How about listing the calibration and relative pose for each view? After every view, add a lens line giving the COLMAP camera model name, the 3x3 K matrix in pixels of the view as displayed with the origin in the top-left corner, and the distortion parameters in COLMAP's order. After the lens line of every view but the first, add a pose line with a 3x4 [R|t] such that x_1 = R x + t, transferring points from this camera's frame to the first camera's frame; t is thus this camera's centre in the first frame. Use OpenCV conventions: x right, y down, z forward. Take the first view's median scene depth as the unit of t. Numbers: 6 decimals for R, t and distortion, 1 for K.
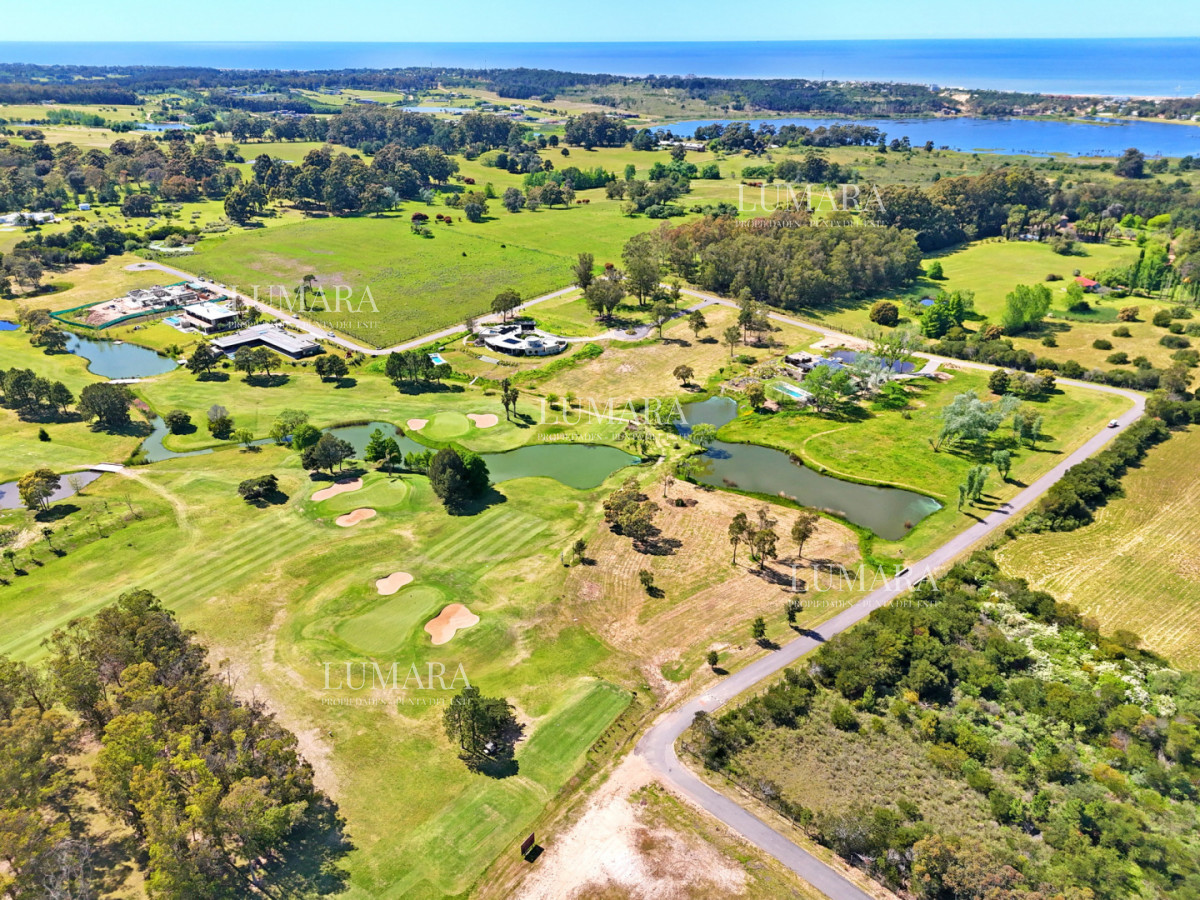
lens RADIAL K [[882.5, 0, 597.7], [0, 882.5, 446.9], [0, 0, 1]] dist [0.085635, -0.085803]
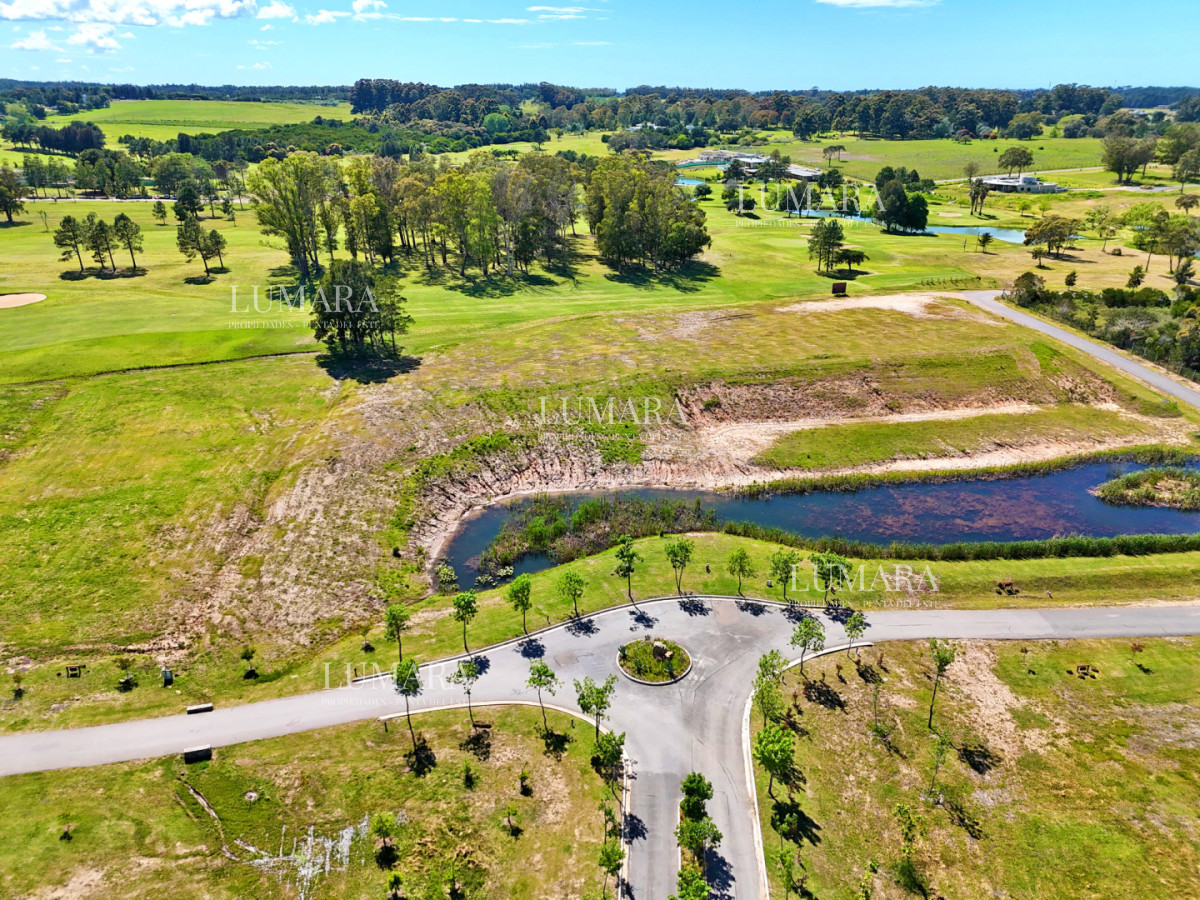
lens RADIAL K [[882.5, 0, 598.3], [0, 882.5, 453.3], [0, 0, 1]] dist [0.085635, -0.085803]
pose [[0.814571, 0.214314, -0.539022, 0.141775], [-0.238111, 0.970885, 0.026189, 0.264007], [0.528940, 0.107014, 0.841885, -0.094710]]
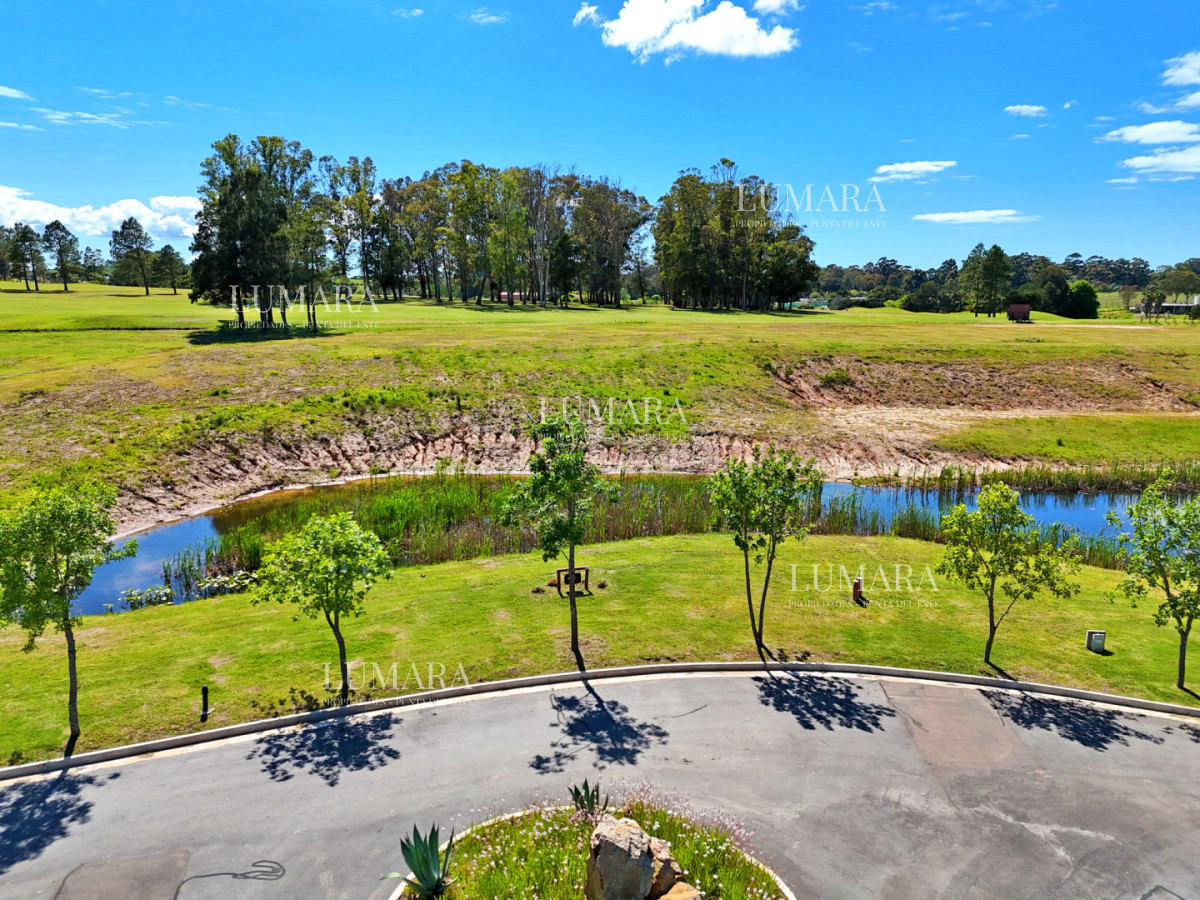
lens RADIAL K [[882.5, 0, 593.3], [0, 882.5, 455.6], [0, 0, 1]] dist [0.085635, -0.085803]
pose [[0.739281, 0.114322, -0.663622, 0.077252], [-0.276825, 0.949958, -0.144736, 0.297884], [0.613866, 0.290707, 0.733933, 0.049588]]
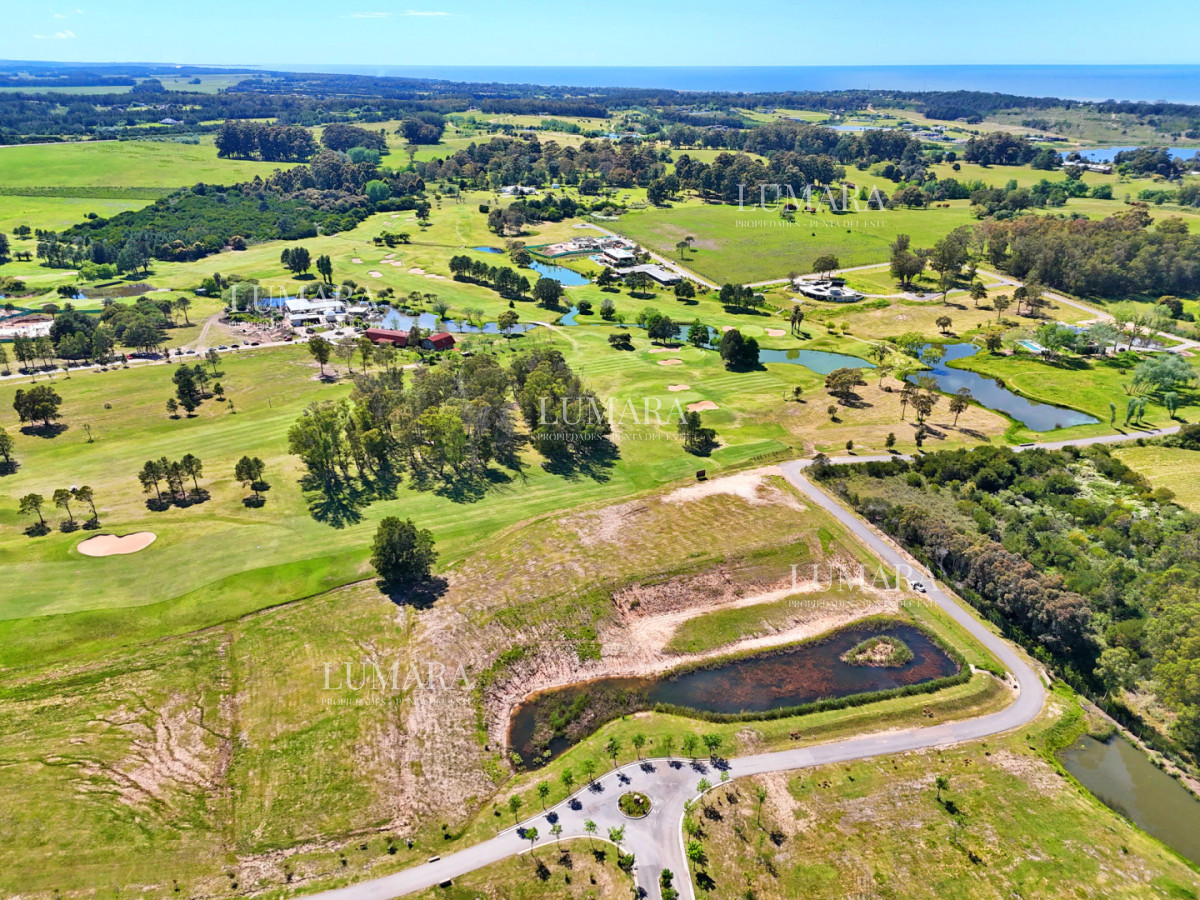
lens RADIAL K [[882.5, 0, 604.6], [0, 882.5, 459.8], [0, 0, 1]] dist [0.085635, -0.085803]
pose [[0.899724, 0.182322, -0.396554, 0.179194], [-0.186482, 0.982047, 0.028409, 0.144201], [0.394614, 0.048390, 0.917572, -0.312601]]
